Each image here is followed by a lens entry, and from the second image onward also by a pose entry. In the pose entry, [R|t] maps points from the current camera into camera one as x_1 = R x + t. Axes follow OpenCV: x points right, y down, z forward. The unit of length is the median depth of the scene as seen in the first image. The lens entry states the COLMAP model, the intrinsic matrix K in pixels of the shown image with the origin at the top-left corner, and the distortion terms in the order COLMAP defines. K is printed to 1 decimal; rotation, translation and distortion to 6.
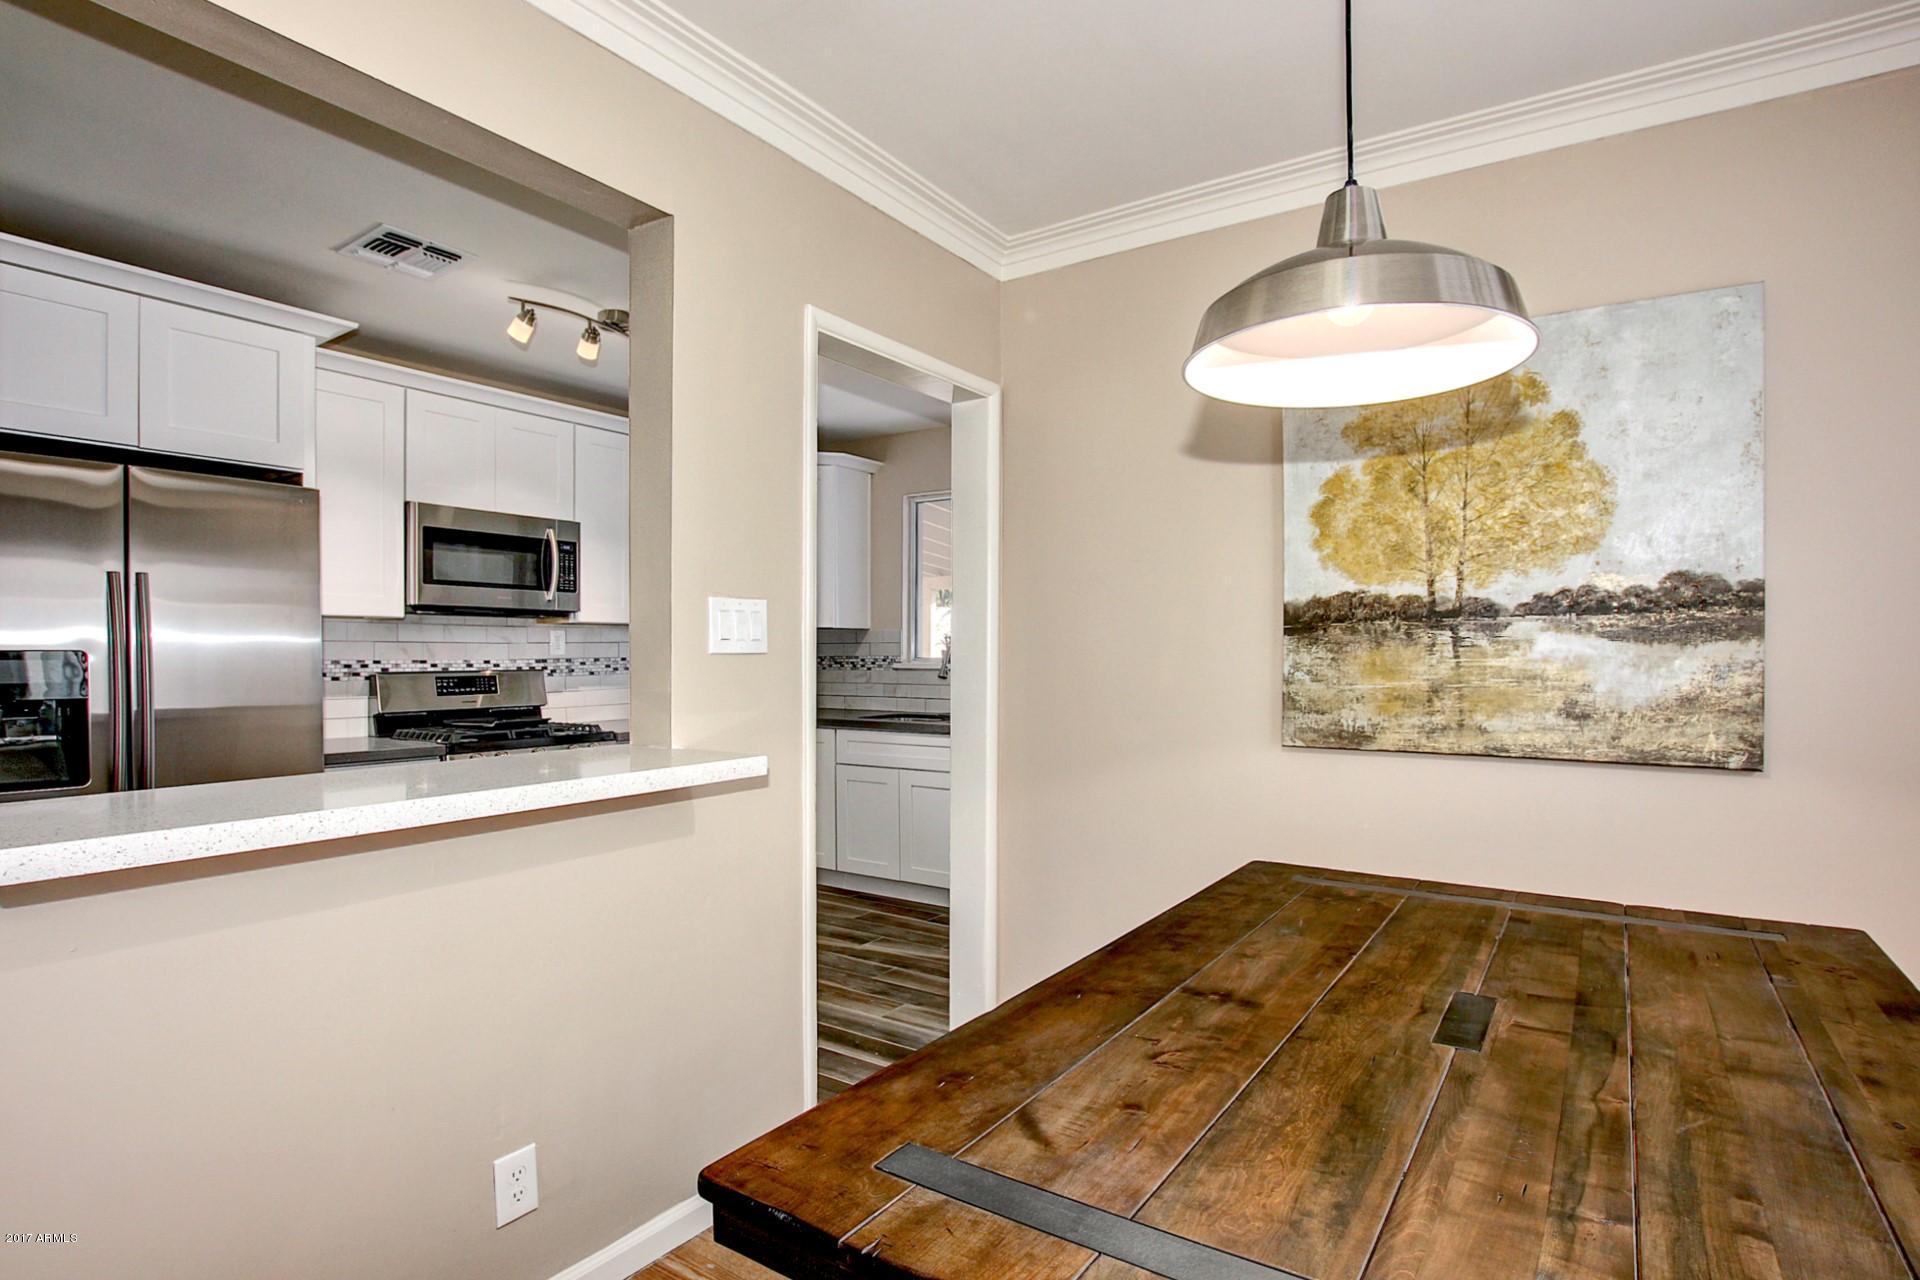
lens RADIAL K [[981.5, 0, 951.1], [0, 981.5, 641.0], [0, 0, 1]] dist [-0.005317, 0.000195]
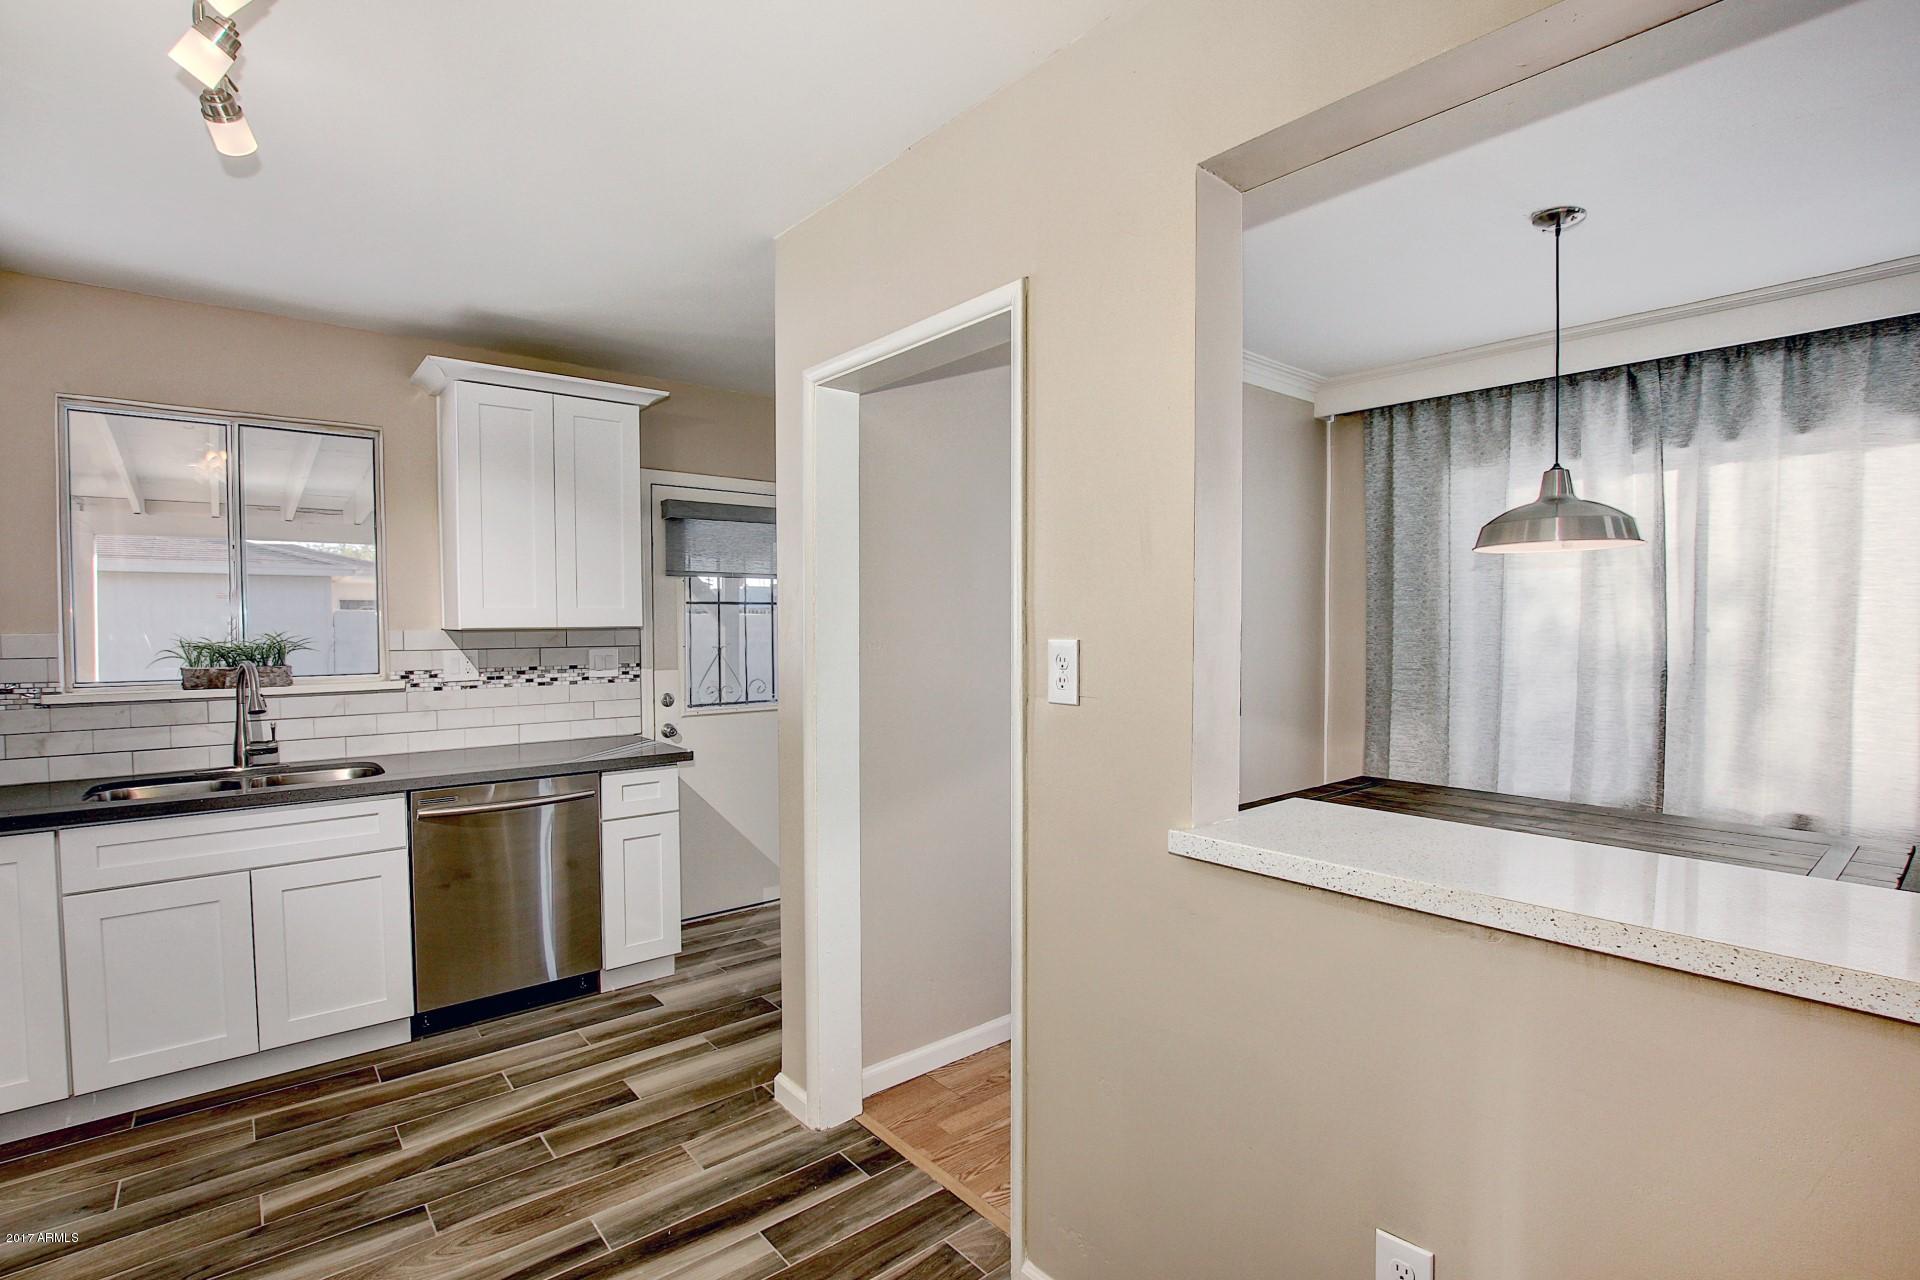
lens RADIAL K [[901.7, 0, 968.7], [0, 901.7, 614.7], [0, 0, 1]] dist [-0.021410, 0.004765]
pose [[0.273892, 0.004489, 0.961750, -0.527407], [-0.003374, 0.999987, -0.003707, -0.028847], [-0.961754, -0.002230, 0.273904, 0.489219]]
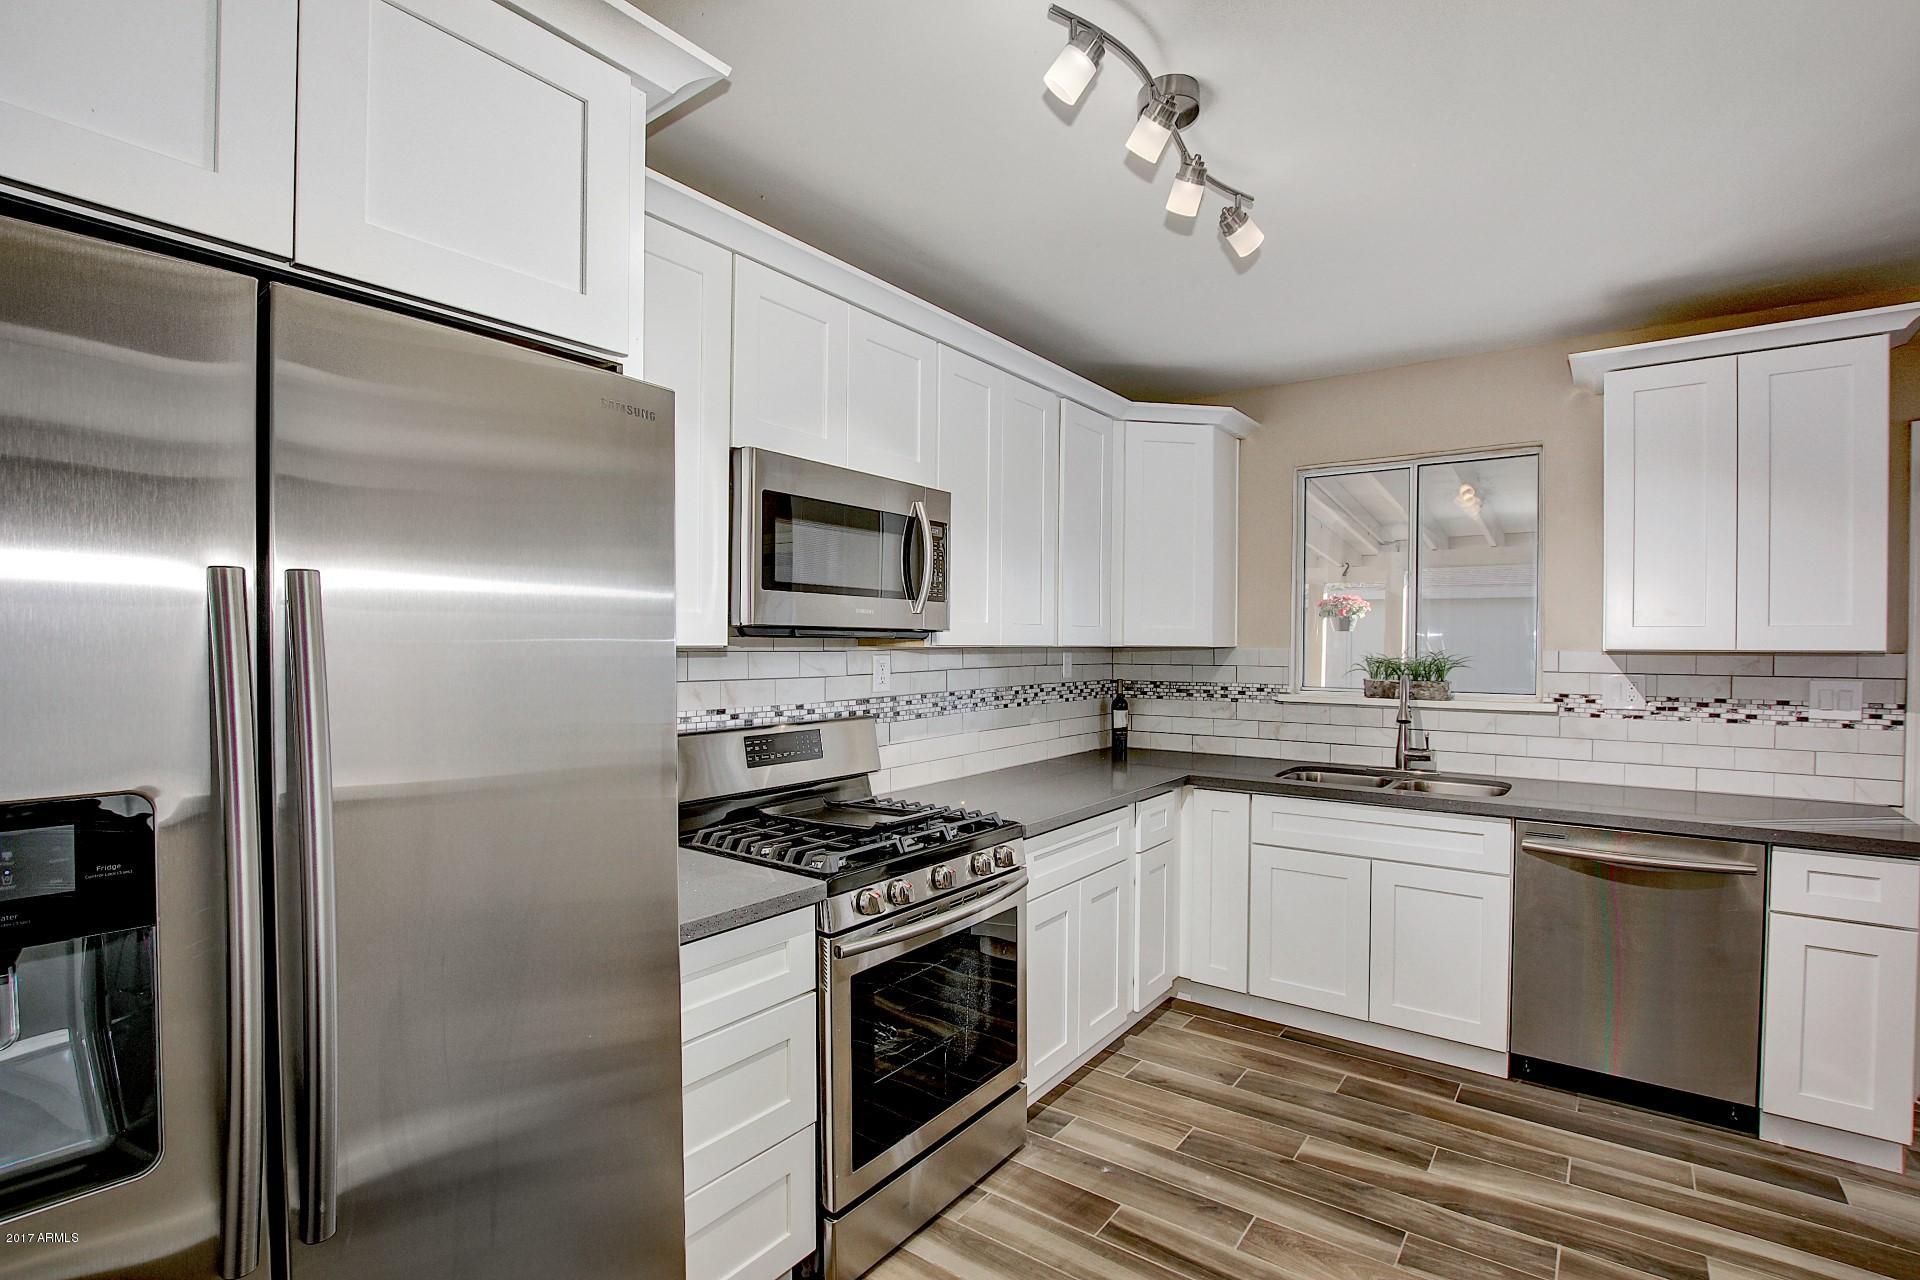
lens RADIAL K [[901.7, 0, 970.1], [0, 901.7, 632.3], [0, 0, 1]] dist [-0.021410, 0.004765]
pose [[0.999858, 0.004088, -0.016331, -0.365870], [-0.004087, 0.999992, 0.000096, -0.029999], [0.016331, -0.000029, 0.999867, 0.421768]]
